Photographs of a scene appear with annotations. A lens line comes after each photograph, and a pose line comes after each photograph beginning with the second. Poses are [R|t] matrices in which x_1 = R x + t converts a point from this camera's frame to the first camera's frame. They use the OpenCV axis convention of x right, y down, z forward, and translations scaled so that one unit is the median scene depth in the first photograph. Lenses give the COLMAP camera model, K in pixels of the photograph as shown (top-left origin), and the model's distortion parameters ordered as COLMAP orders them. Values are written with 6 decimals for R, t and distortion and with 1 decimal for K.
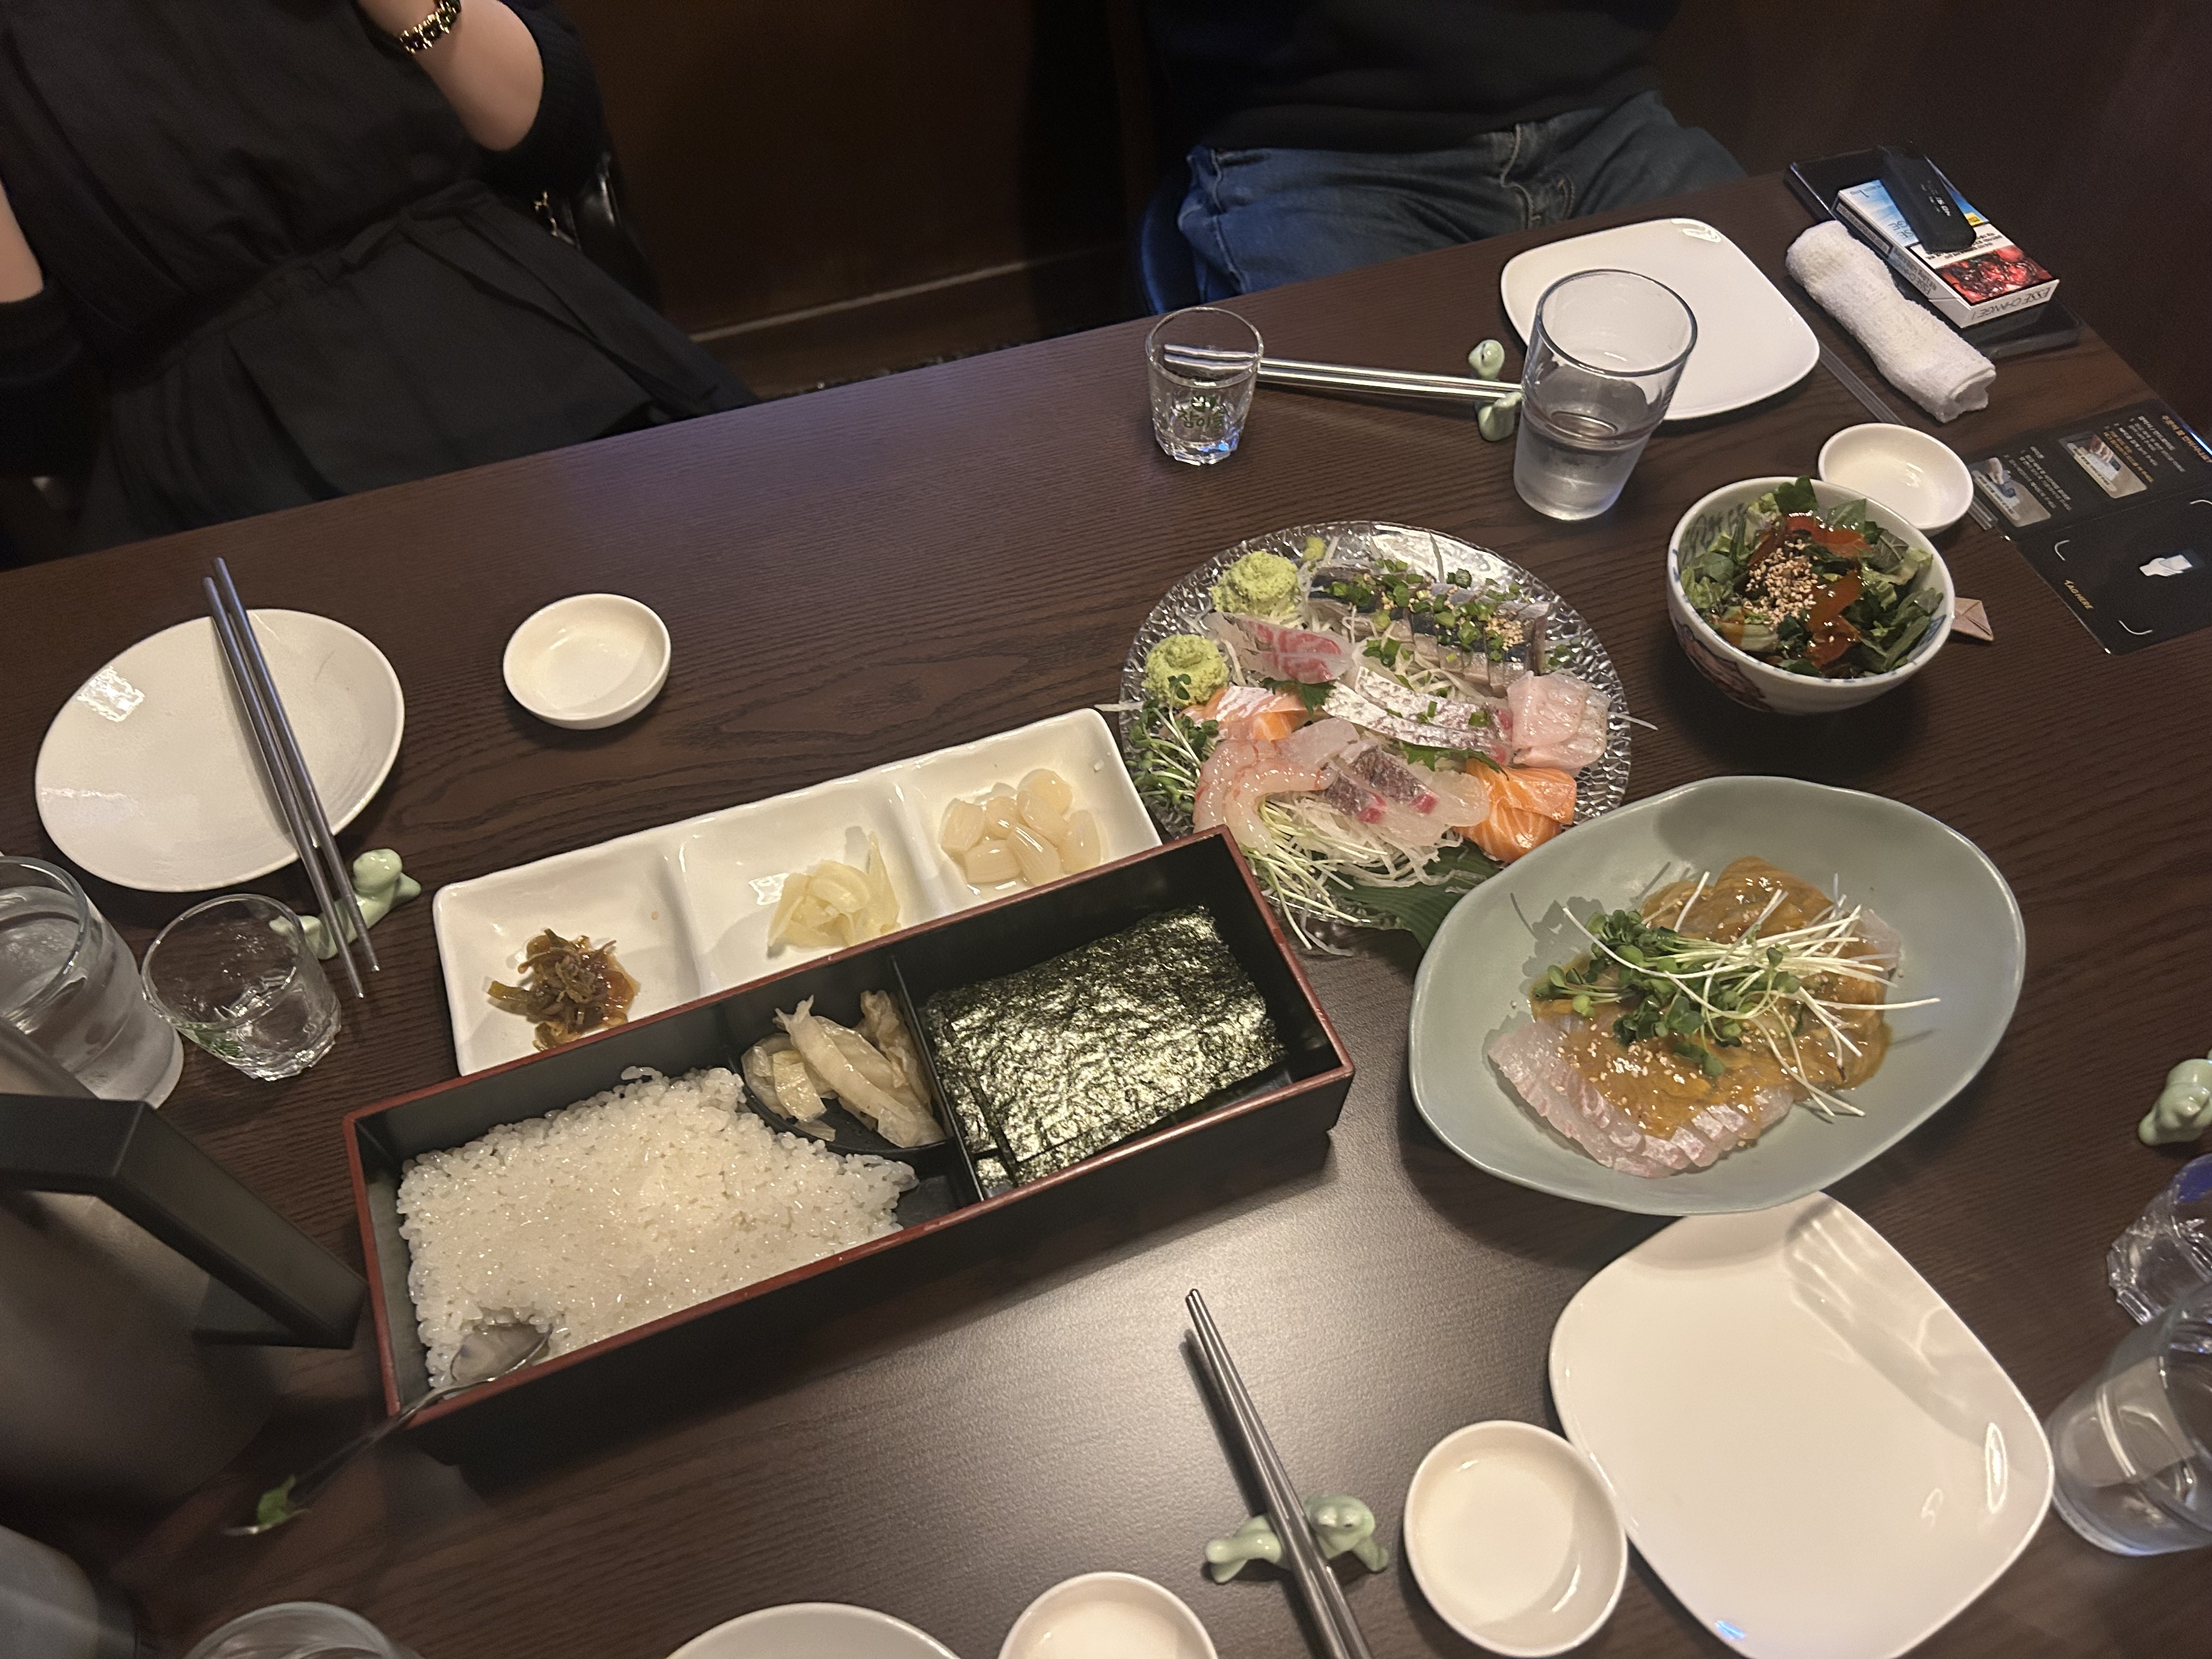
lens RADIAL K [[1708.5, 0, 1036.2], [0, 1708.5, 804.8], [0, 0, 1]] dist [0.007032, -0.022154]
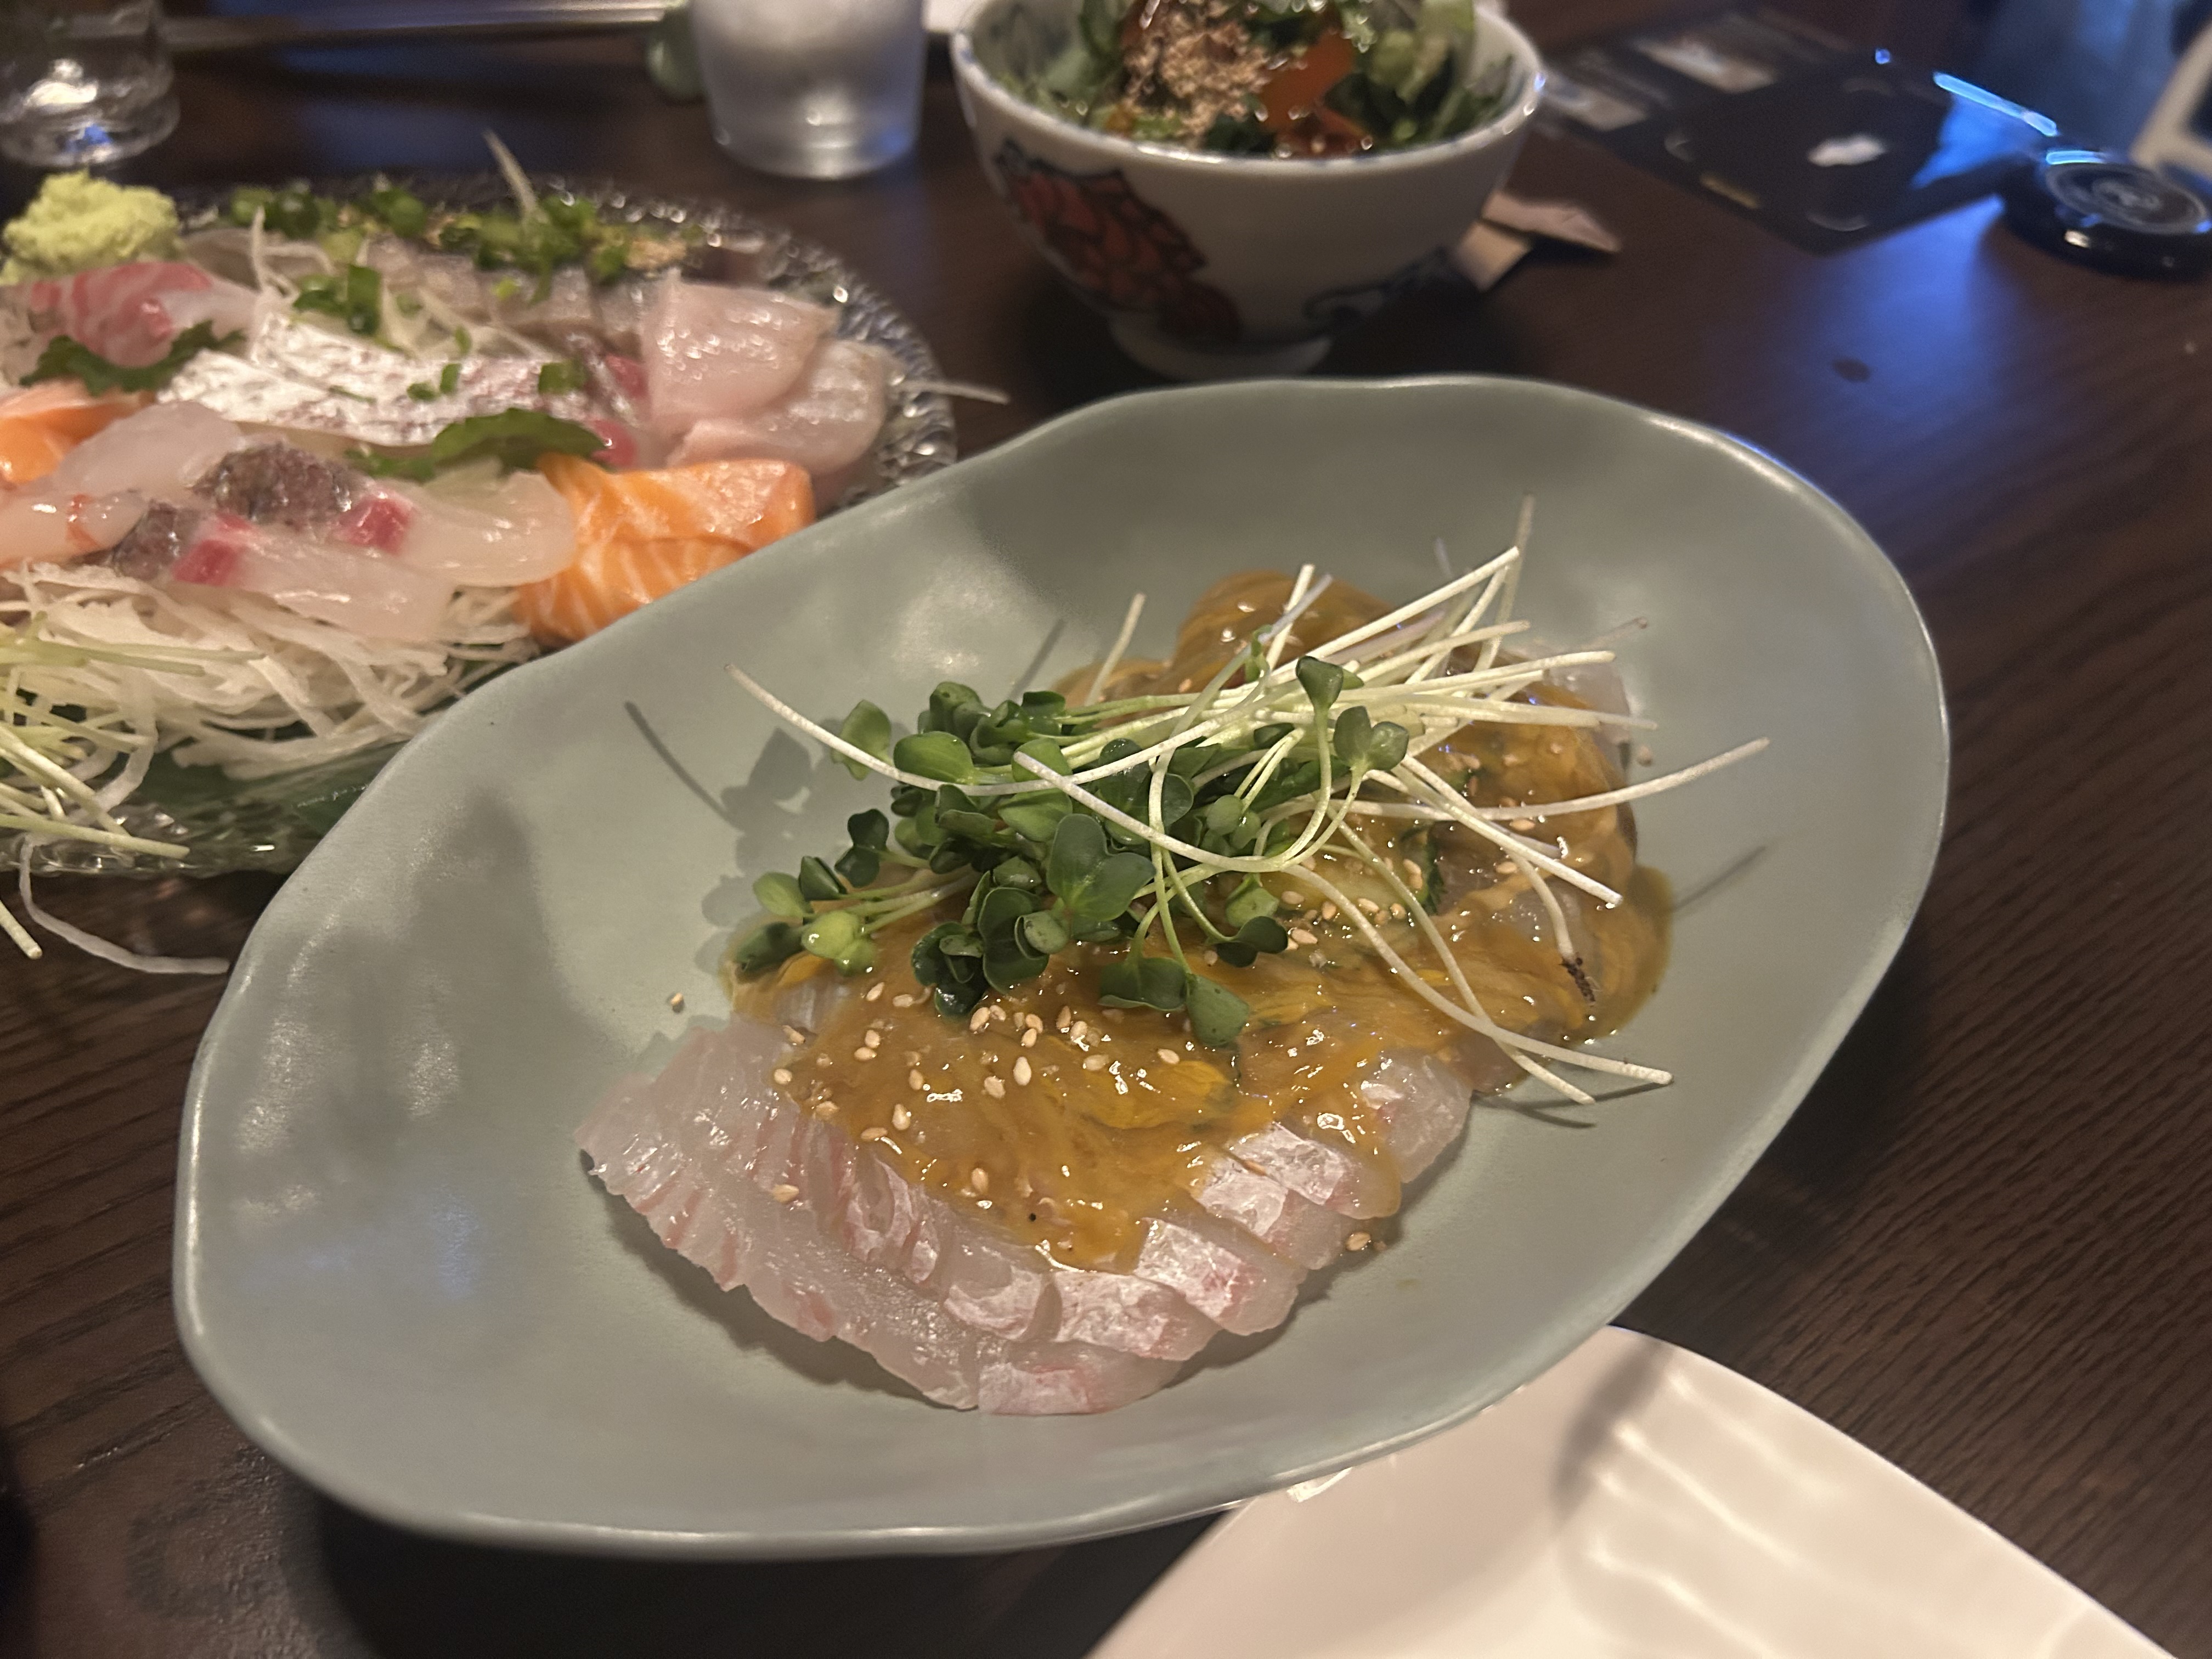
lens RADIAL K [[1708.5, 0, 1088.2], [0, 1708.5, 829.5], [0, 0, 1]] dist [0.007032, -0.022154]
pose [[0.958797, -0.155166, 0.237974, 0.293735], [0.200518, 0.963018, -0.179971, 0.168731], [-0.201248, 0.220274, 0.954452, 0.672069]]
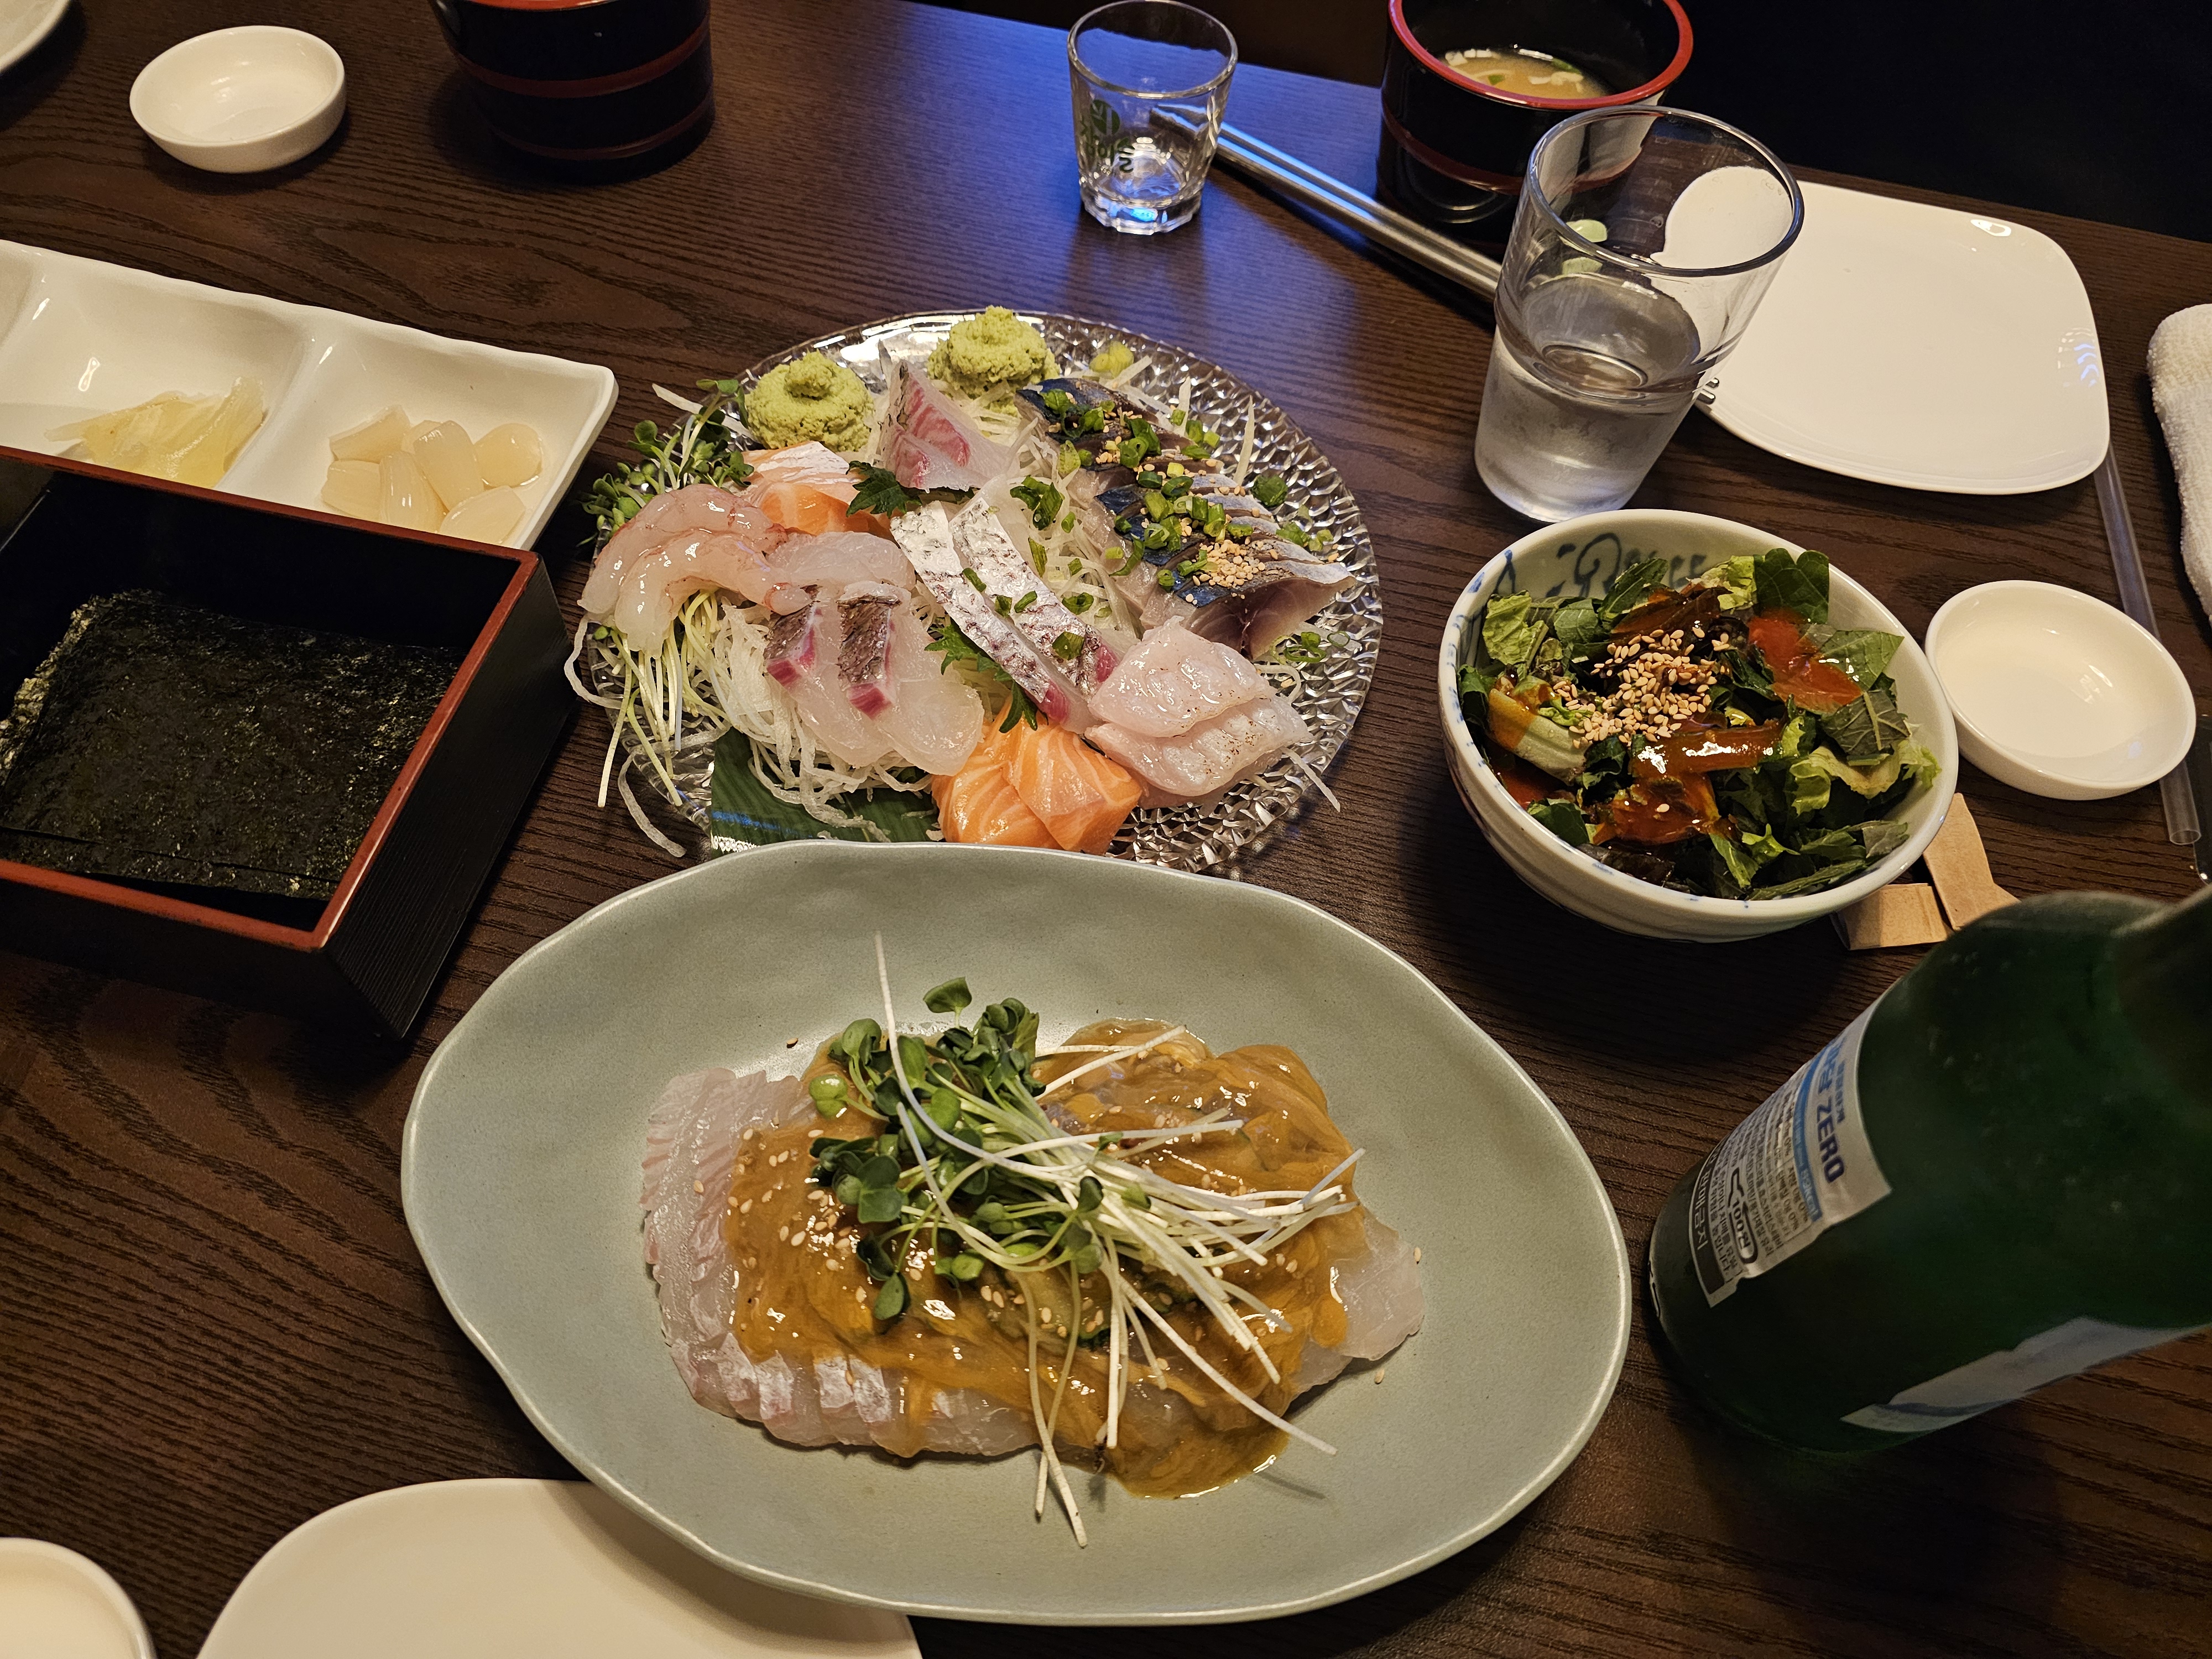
lens RADIAL K [[1481.2, 0, 1102.7], [0, 1481.2, 830.5], [0, 0, 1]] dist [0.004181, -0.003865]
pose [[0.826937, 0.491128, -0.273805, 0.497139], [-0.482311, 0.869852, 0.103606, -0.058748], [0.289053, 0.046383, 0.956189, 0.544974]]
